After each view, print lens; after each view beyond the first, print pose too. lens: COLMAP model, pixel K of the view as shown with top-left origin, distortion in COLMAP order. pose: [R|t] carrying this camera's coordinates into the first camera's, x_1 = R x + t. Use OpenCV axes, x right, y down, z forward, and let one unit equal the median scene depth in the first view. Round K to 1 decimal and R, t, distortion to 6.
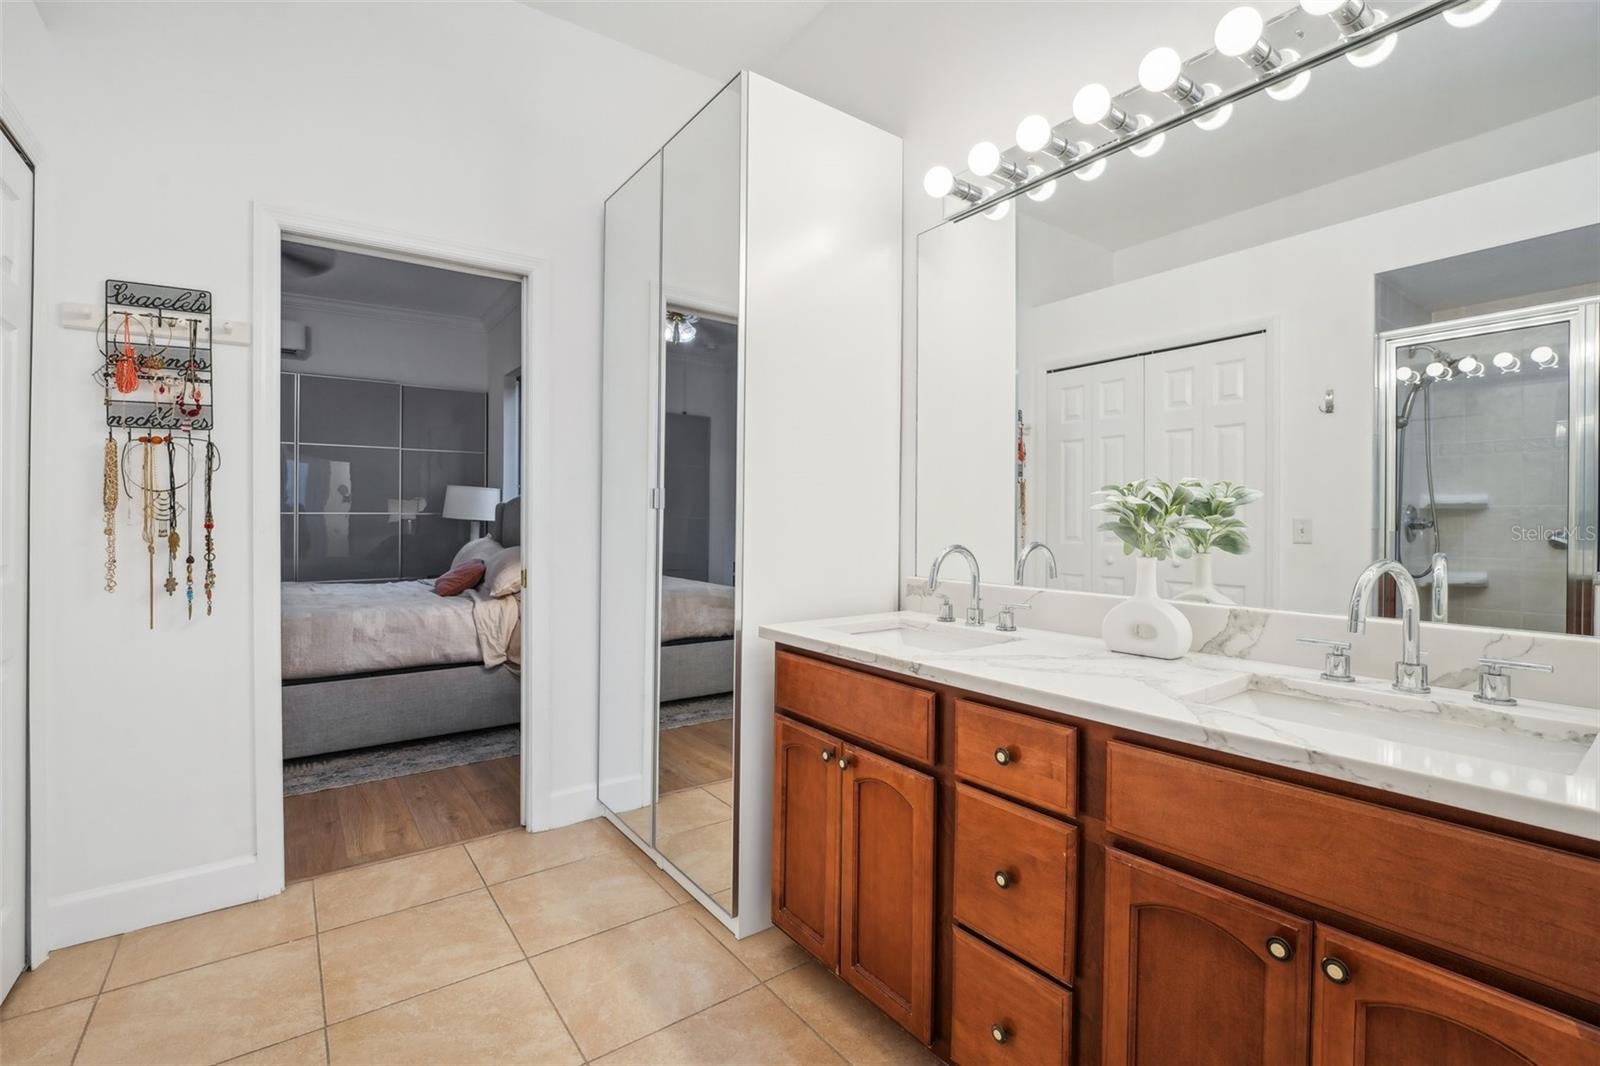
lens RADIAL K [[701.6, 0, 797.7], [0, 701.6, 535.3], [0, 0, 1]] dist [-0.021745, -0.000220]
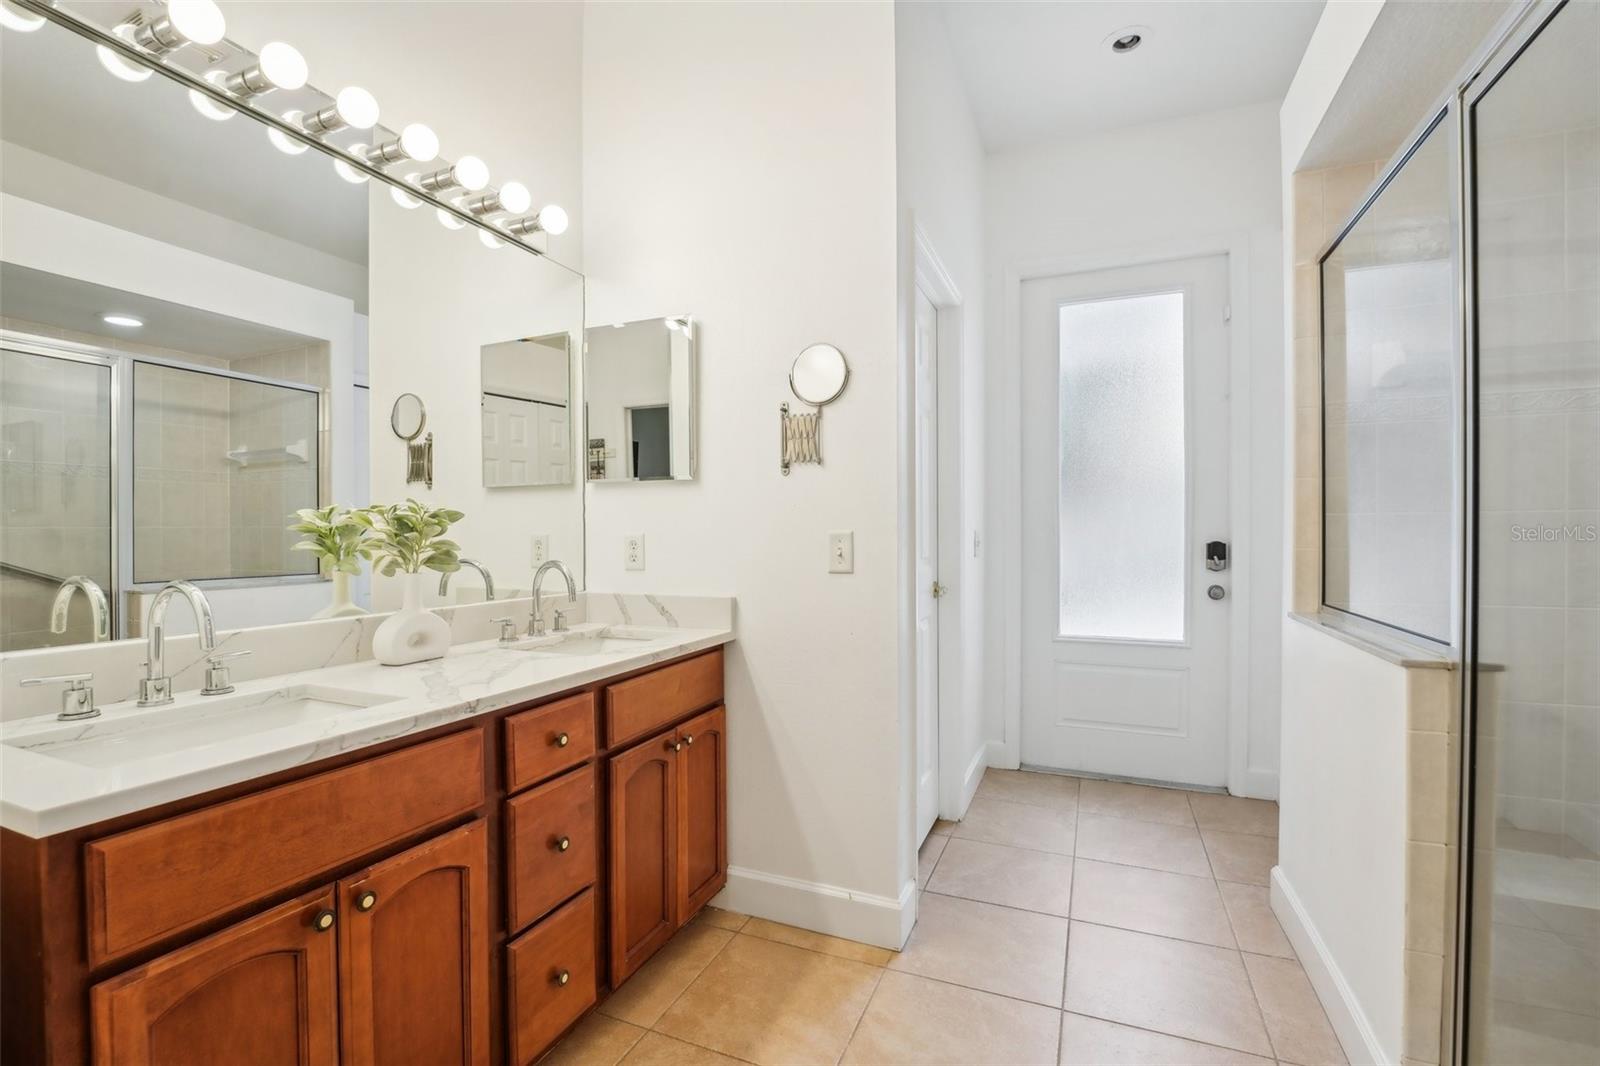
lens RADIAL K [[701.6, 0, 797.7], [0, 701.6, 535.3], [0, 0, 1]] dist [-0.021745, -0.000220]
pose [[-0.500336, 0.005607, 0.865813, -0.836957], [0.028259, 0.999552, 0.009858, -0.027451], [-0.865370, 0.029399, -0.500271, 1.109777]]
